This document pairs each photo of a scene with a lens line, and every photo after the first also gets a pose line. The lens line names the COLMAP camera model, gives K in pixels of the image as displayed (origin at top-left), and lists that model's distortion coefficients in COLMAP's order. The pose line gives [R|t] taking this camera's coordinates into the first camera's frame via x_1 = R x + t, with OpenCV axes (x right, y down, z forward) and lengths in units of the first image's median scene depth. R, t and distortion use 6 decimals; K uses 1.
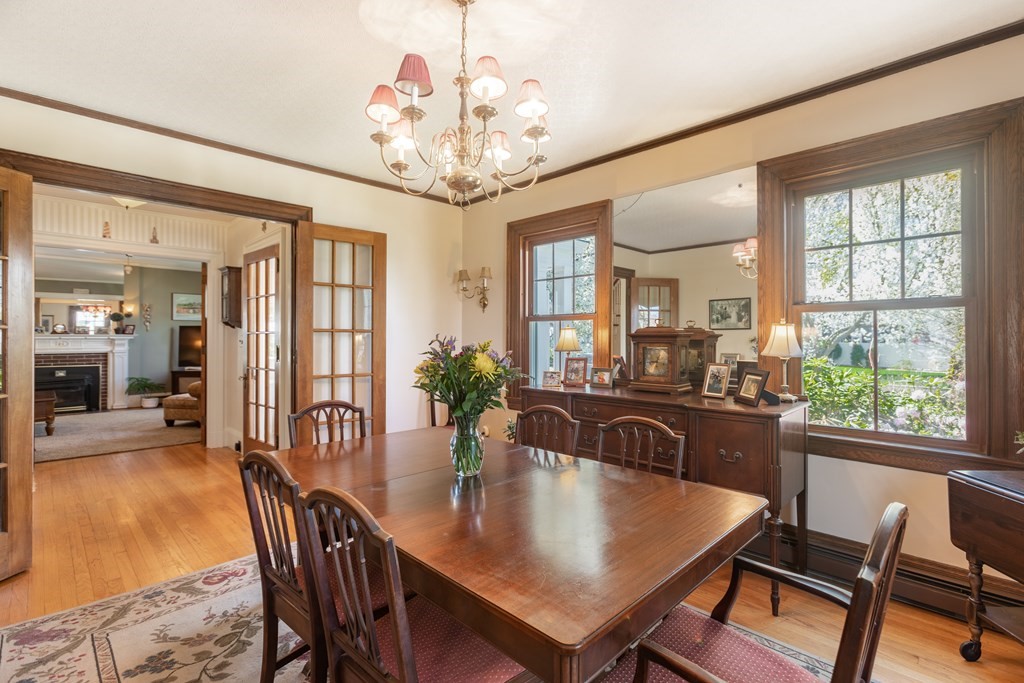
lens RADIAL K [[464.1, 0, 512.0], [0, 464.1, 341.5], [0, 0, 1]] dist [0.001600, 0.000359]
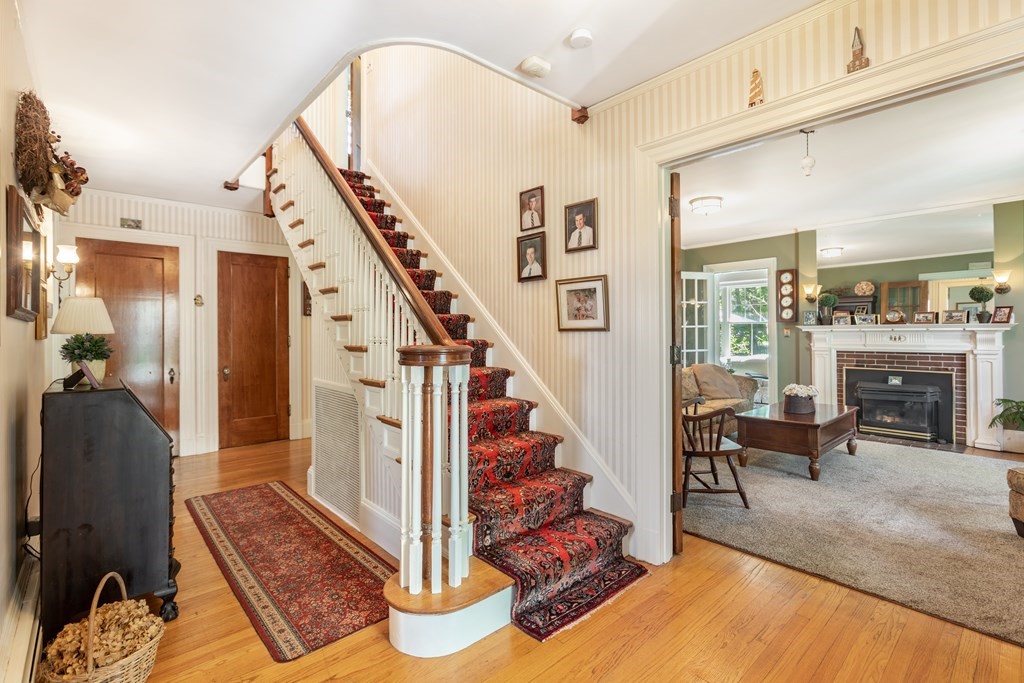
lens RADIAL K [[474.1, 0, 514.5], [0, 474.1, 330.1], [0, 0, 1]] dist [-0.001494, -0.000387]
pose [[-0.039282, -0.005279, -0.999214, -0.224737], [-0.002189, 0.999984, -0.005197, -0.002141], [0.999226, 0.001983, -0.039293, 0.432405]]
